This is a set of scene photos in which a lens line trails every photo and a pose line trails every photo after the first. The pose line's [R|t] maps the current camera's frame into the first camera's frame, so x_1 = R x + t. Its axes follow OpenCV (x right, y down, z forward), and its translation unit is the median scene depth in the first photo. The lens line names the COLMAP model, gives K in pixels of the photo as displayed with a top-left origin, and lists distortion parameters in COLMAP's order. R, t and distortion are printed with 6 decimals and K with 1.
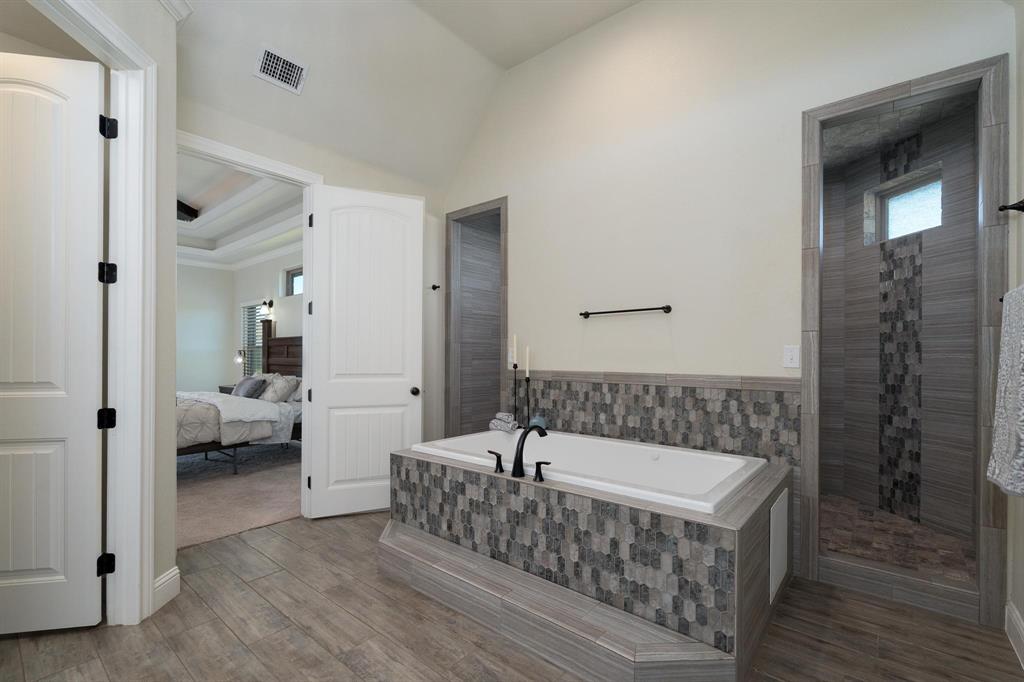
lens RADIAL K [[457.3, 0, 510.5], [0, 457.3, 345.3], [0, 0, 1]] dist [0.025337, 0.000086]
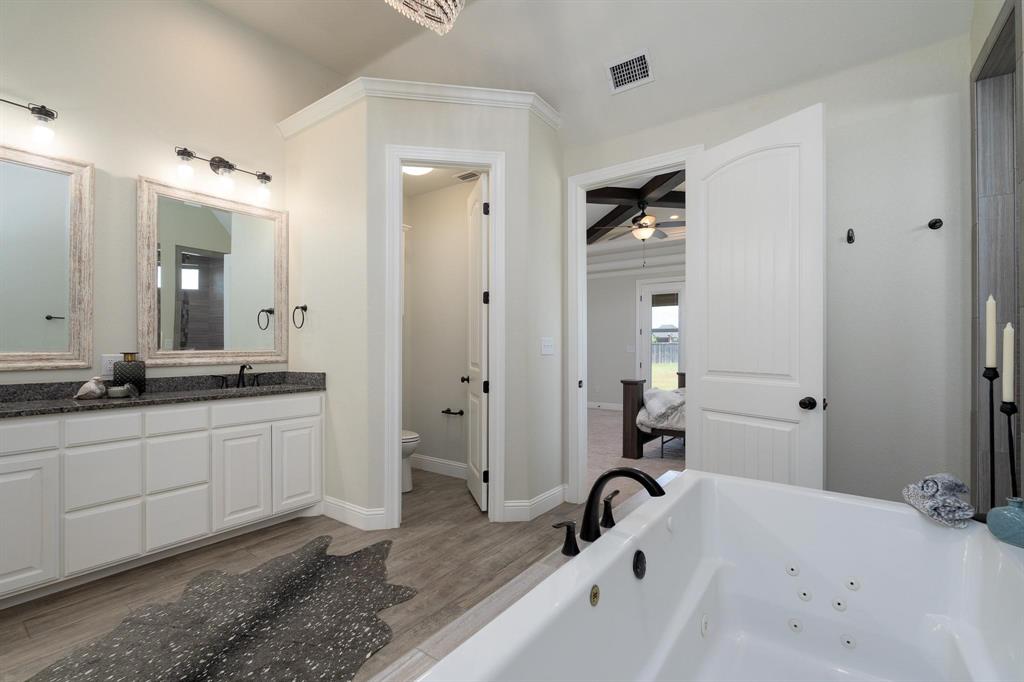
lens RADIAL K [[457.3, 0, 510.5], [0, 457.3, 345.3], [0, 0, 1]] dist [0.025337, 0.000086]
pose [[0.073427, -0.008468, -0.997265, 0.729999], [0.027961, 0.999588, -0.006429, 0.020171], [0.996909, -0.027412, 0.073634, 0.958832]]
